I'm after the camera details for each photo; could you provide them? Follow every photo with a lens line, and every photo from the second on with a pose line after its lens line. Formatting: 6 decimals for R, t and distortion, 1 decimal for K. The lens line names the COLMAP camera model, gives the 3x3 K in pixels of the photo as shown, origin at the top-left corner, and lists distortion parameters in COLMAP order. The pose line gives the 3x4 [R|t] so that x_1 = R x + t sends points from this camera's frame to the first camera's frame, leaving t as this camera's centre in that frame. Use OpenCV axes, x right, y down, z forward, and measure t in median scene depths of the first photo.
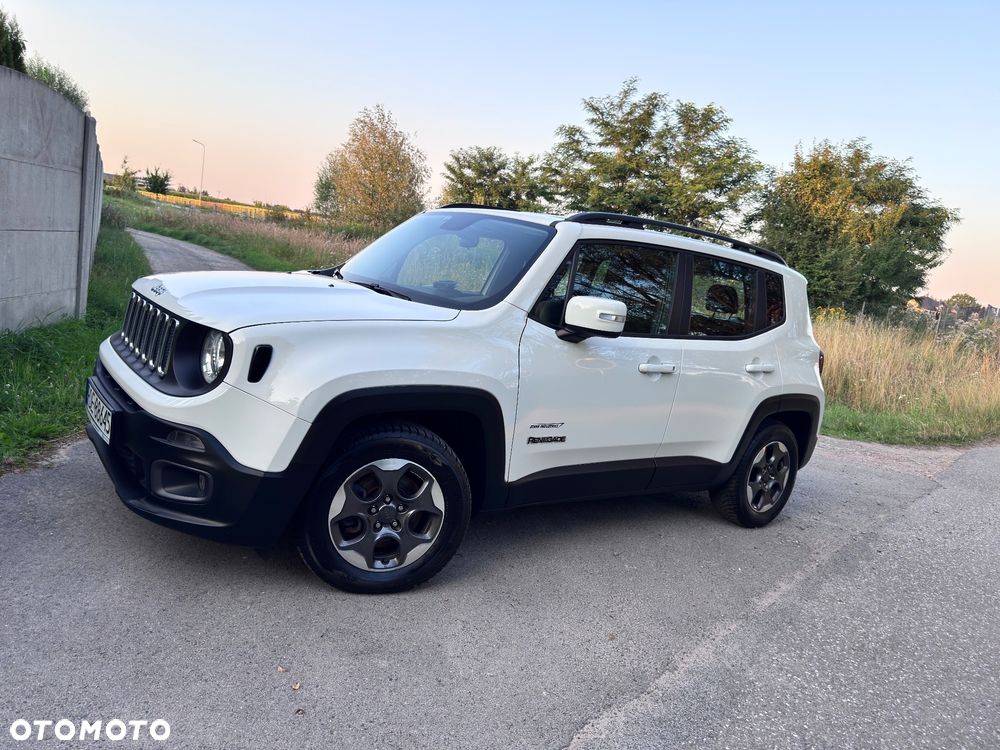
lens RADIAL K [[702.1, 0, 482.8], [0, 702.1, 369.9], [0, 0, 1]] dist [0.085604, -0.127269]
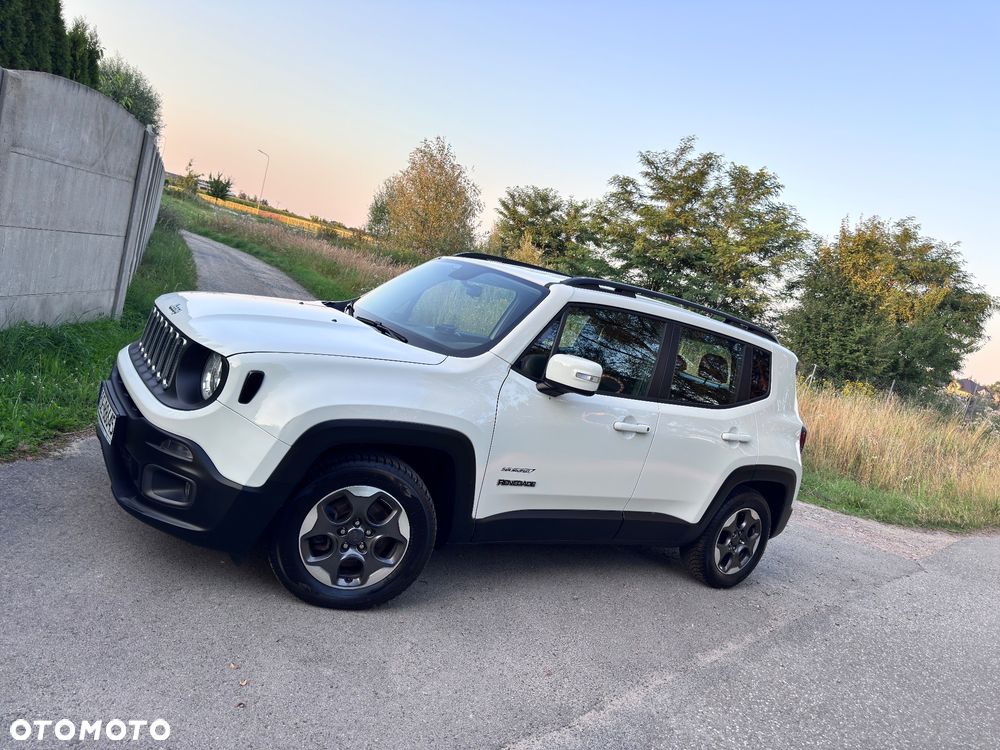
lens RADIAL K [[699.2, 0, 510.2], [0, 699.2, 390.8], [0, 0, 1]] dist [0.100607, -0.142957]
pose [[0.994113, 0.107222, -0.015552, 0.010611], [-0.107499, 0.994038, -0.018214, -0.002725], [0.013506, 0.019778, 0.999713, -0.009663]]
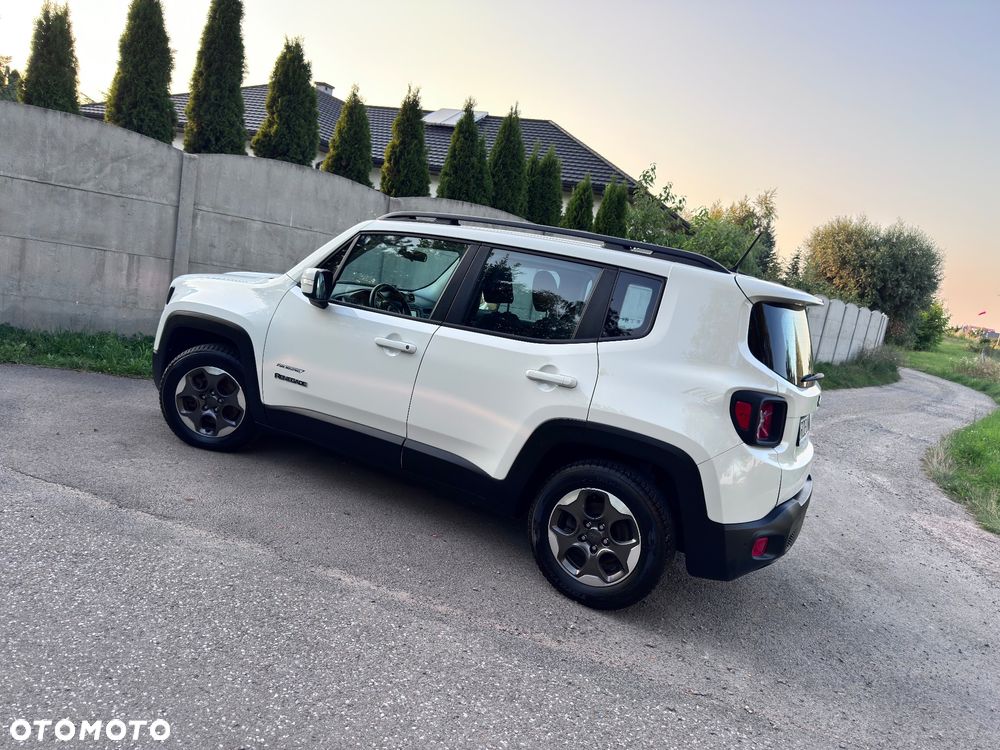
lens RADIAL K [[710.1, 0, 475.9], [0, 710.1, 390.9], [0, 0, 1]] dist [0.031097, -0.039784]
pose [[0.422297, 0.072005, -0.903593, 0.180856], [-0.247076, 0.968238, -0.038316, 0.010746], [0.872135, 0.239437, 0.426674, 0.095385]]
